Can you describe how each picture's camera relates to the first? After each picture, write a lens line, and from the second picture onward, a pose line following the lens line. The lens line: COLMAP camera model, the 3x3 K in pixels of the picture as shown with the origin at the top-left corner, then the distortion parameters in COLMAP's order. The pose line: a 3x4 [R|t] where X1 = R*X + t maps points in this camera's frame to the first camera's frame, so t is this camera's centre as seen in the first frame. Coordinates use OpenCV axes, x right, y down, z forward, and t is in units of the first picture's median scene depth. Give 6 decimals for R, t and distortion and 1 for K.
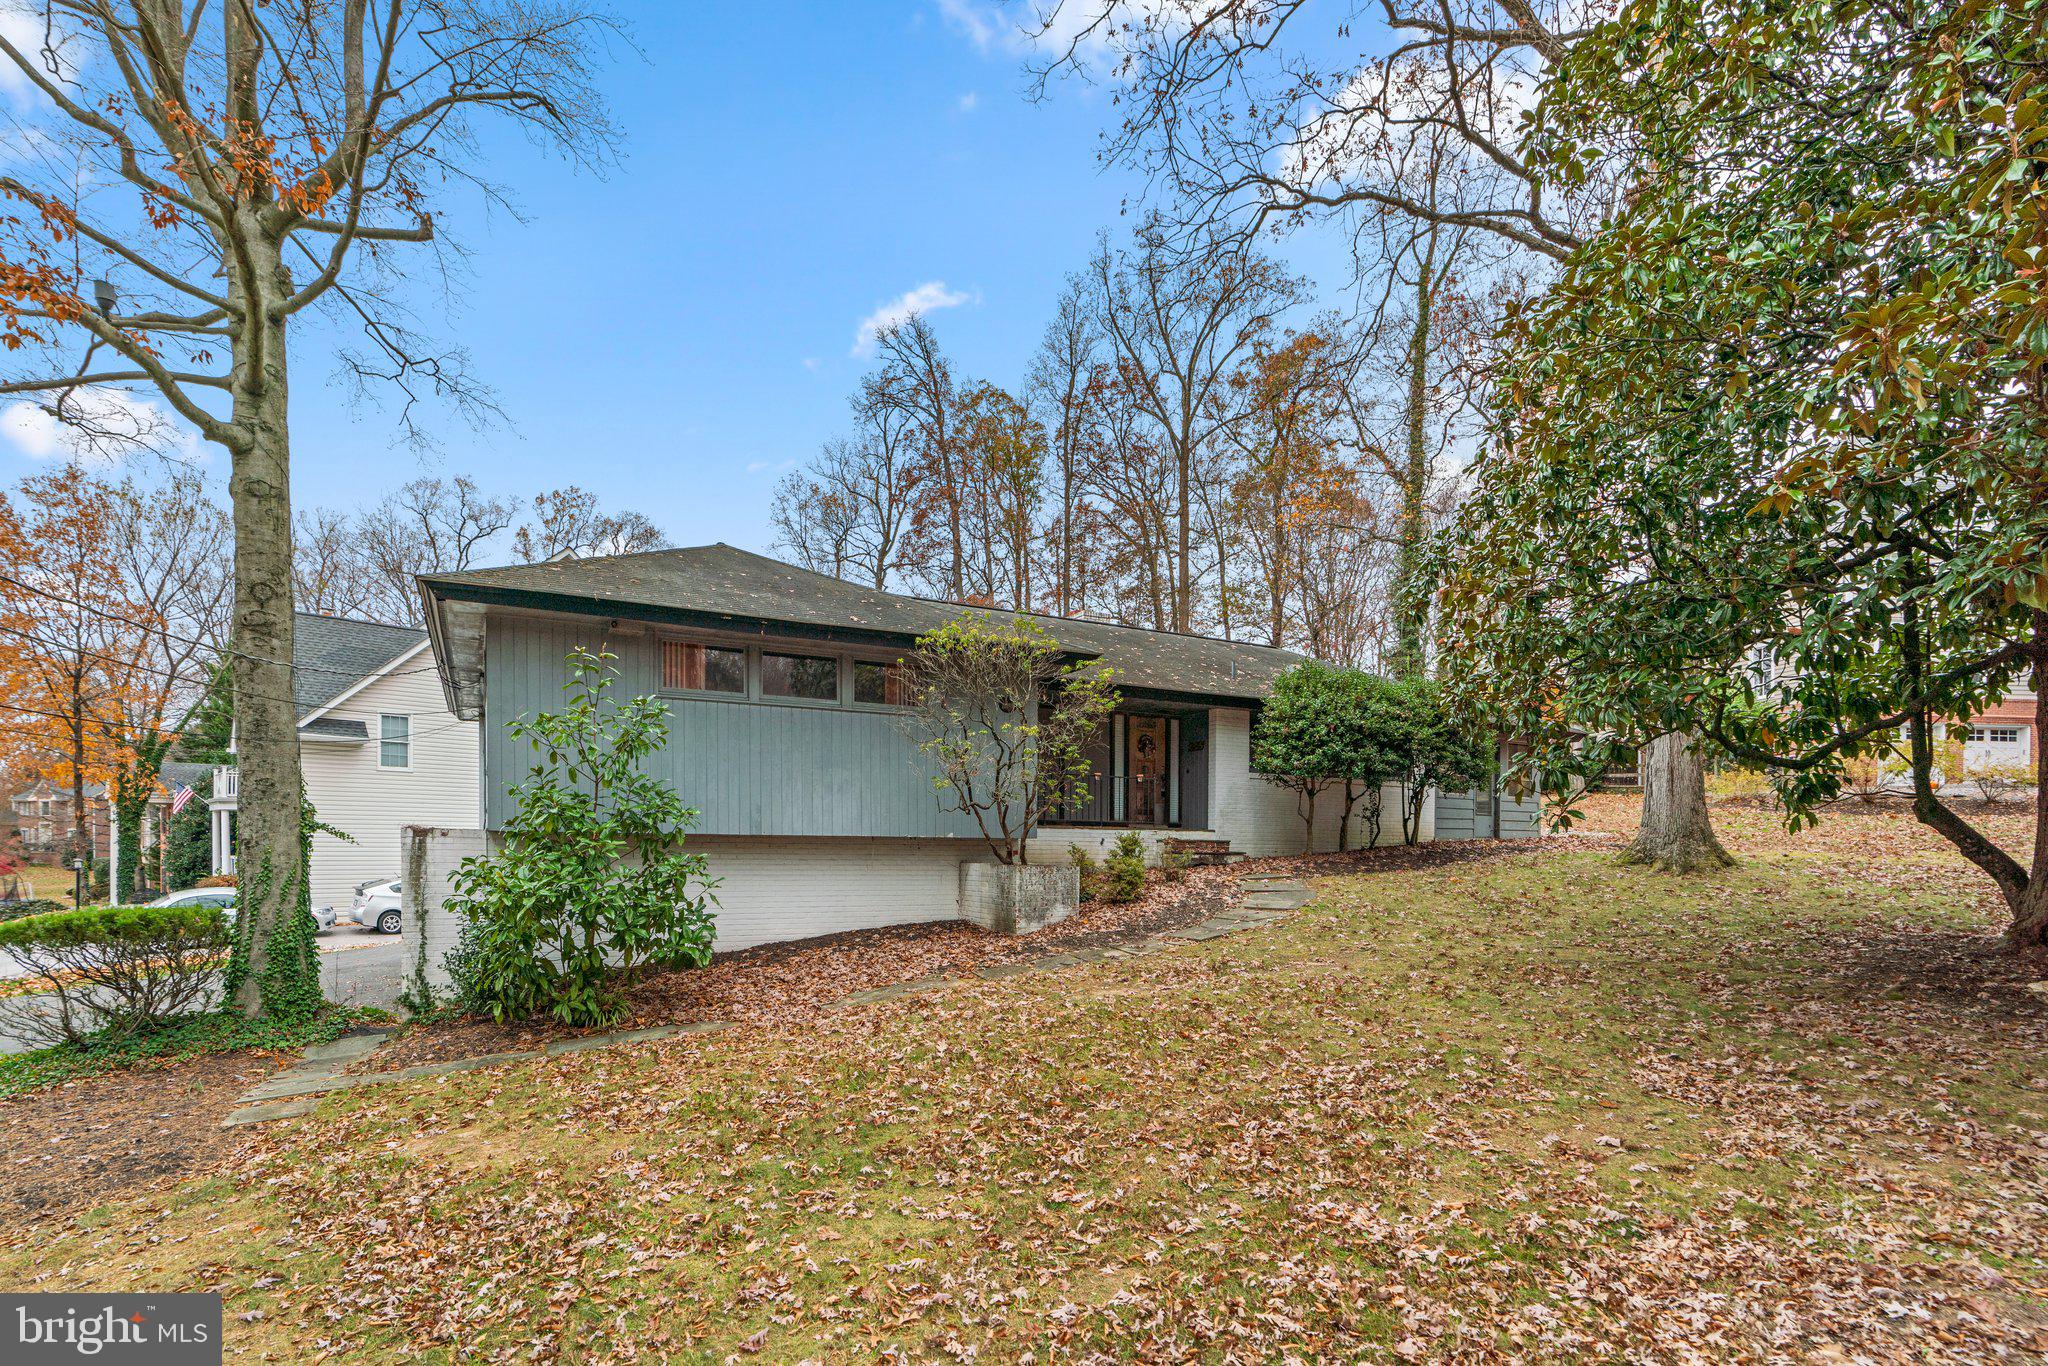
lens RADIAL K [[968.7, 0, 984.5], [0, 968.7, 776.9], [0, 0, 1]] dist [-0.002051, 0.000036]
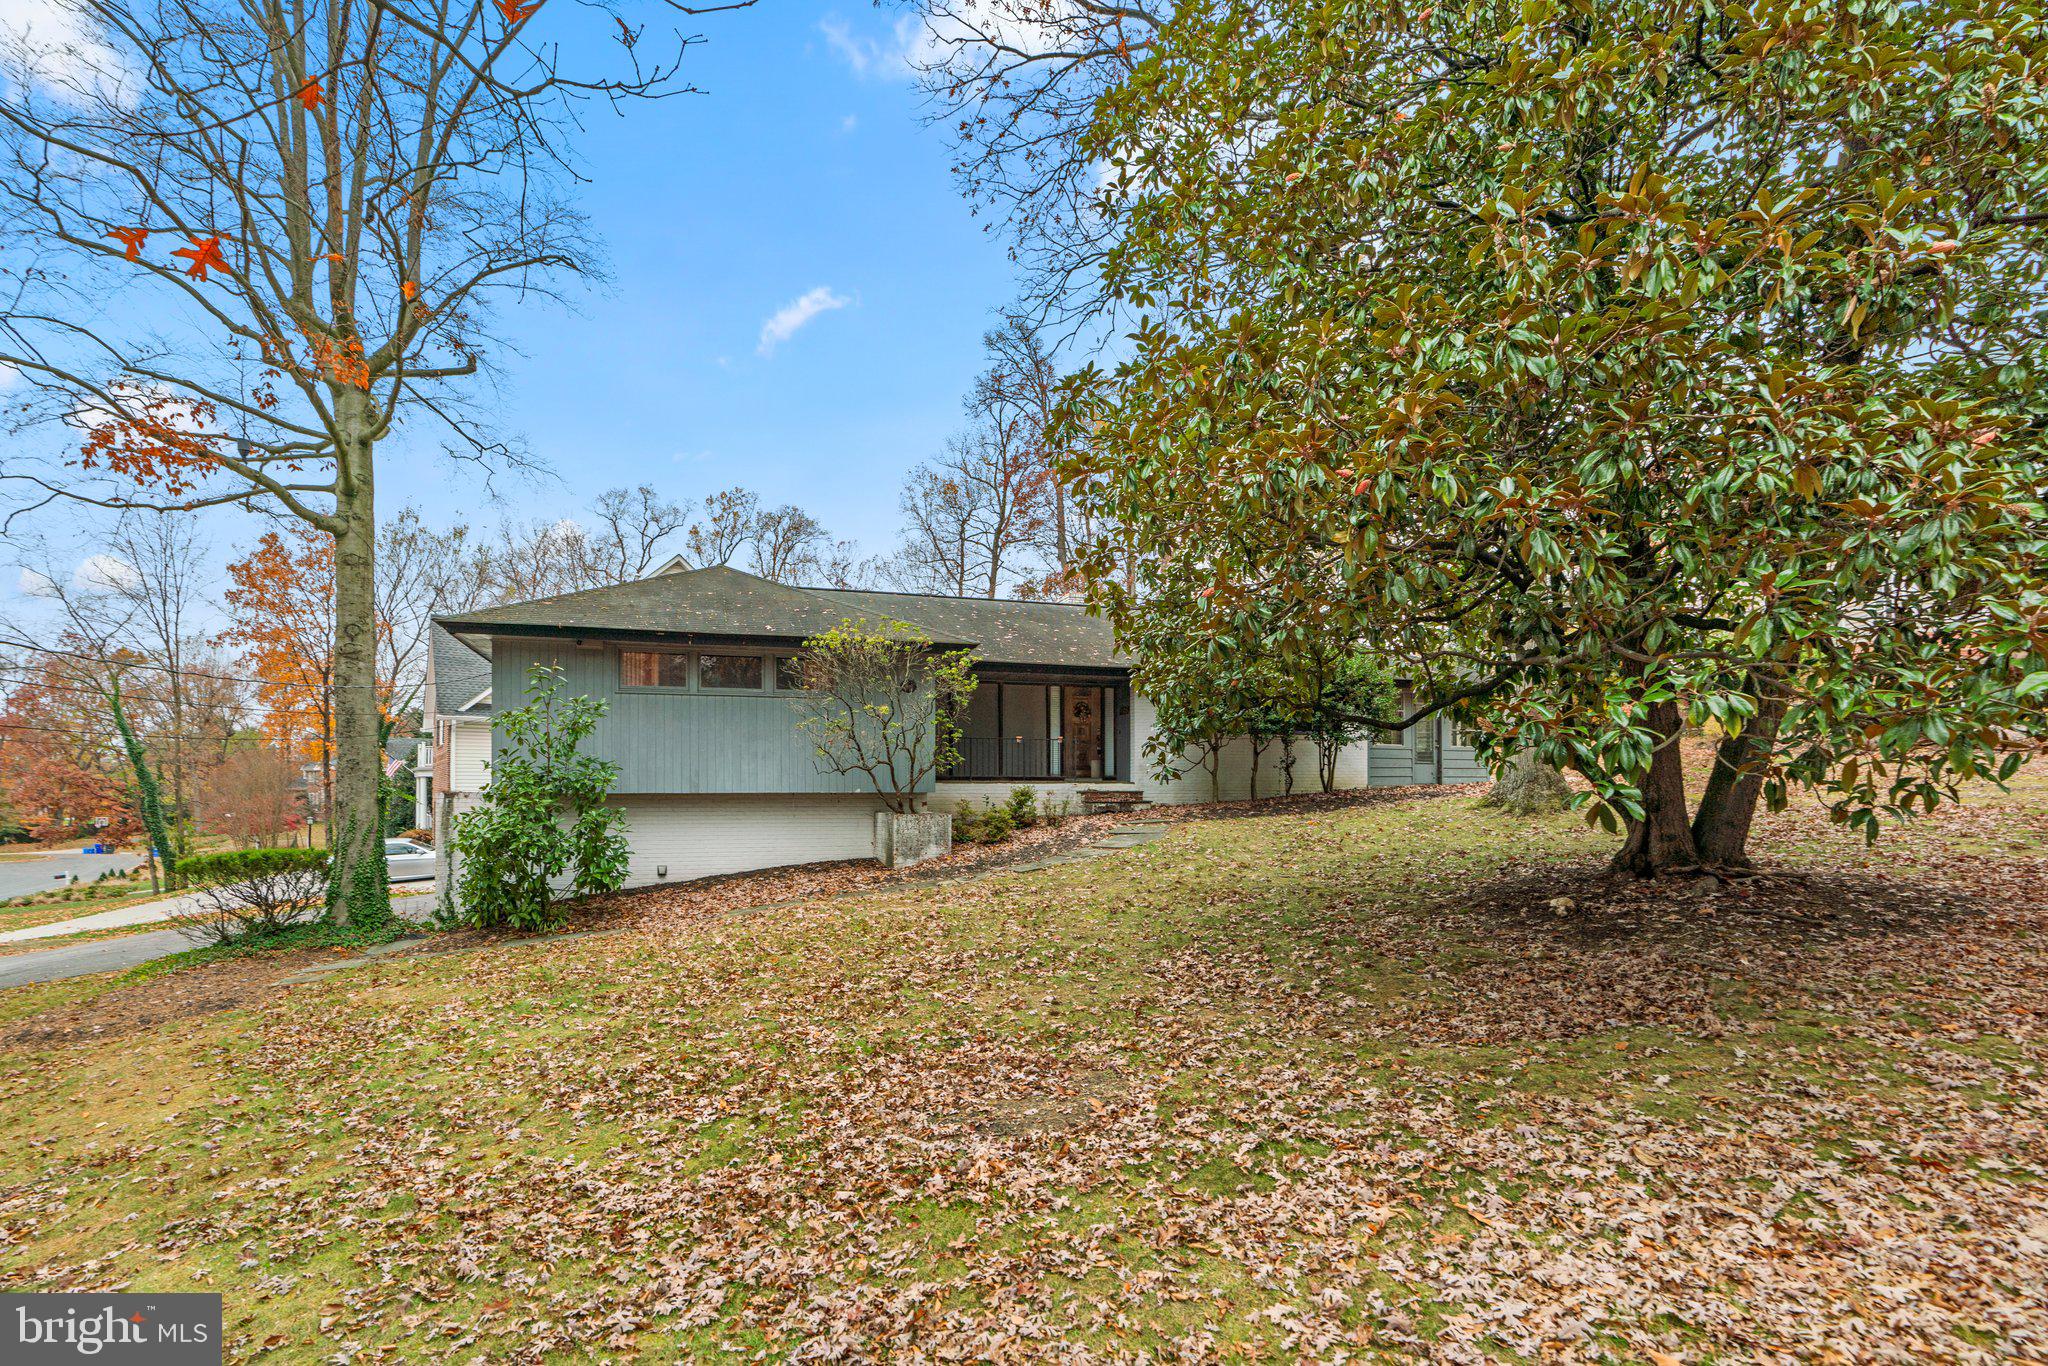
lens RADIAL K [[937.9, 0, 1028.3], [0, 937.9, 690.4], [0, 0, 1]] dist [-0.003143, 0.000710]
pose [[0.988588, -0.030185, -0.147589, 0.386316], [0.023926, 0.998745, -0.044005, -0.012255], [0.148732, 0.039972, 0.988069, -0.195202]]
